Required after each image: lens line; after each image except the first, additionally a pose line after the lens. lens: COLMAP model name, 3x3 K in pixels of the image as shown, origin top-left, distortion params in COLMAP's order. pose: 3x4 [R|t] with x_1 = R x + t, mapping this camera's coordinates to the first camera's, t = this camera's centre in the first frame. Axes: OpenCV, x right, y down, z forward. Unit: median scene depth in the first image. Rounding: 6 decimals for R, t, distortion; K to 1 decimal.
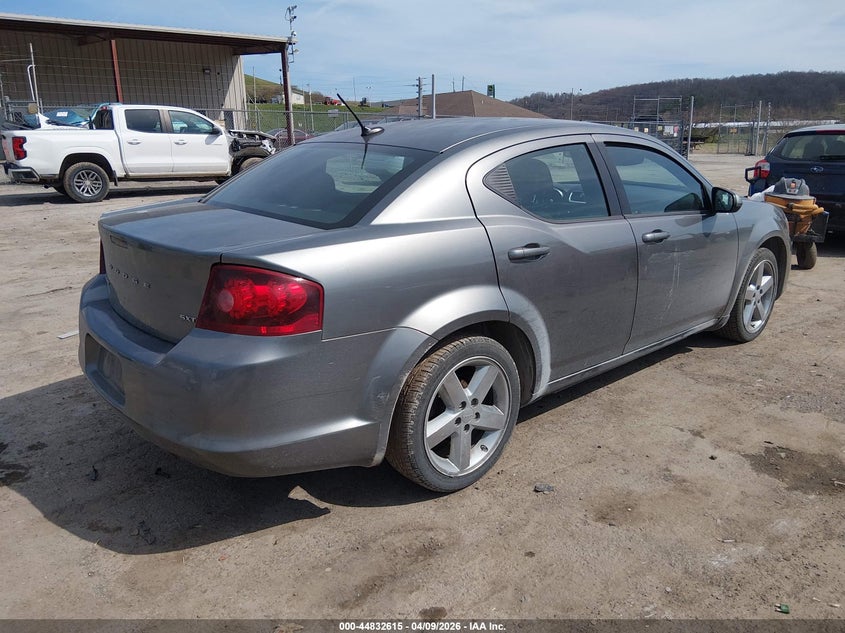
lens RADIAL K [[648.7, 0, 421.7], [0, 648.7, 316.7], [0, 0, 1]] dist [-0.009728, -0.005275]
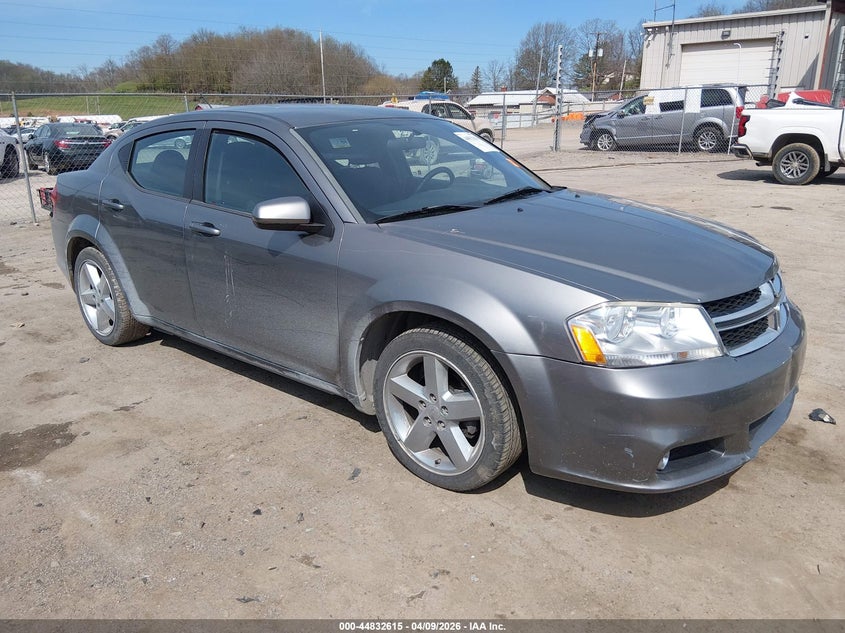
lens RADIAL K [[648.7, 0, 421.9], [0, 648.7, 316.3], [0, 0, 1]] dist [-0.009728, -0.005275]
pose [[0.146853, 0.295764, -0.943906, 0.383345], [-0.264014, 0.931353, 0.250755, -0.092832], [0.953274, 0.212381, 0.214858, 0.319538]]
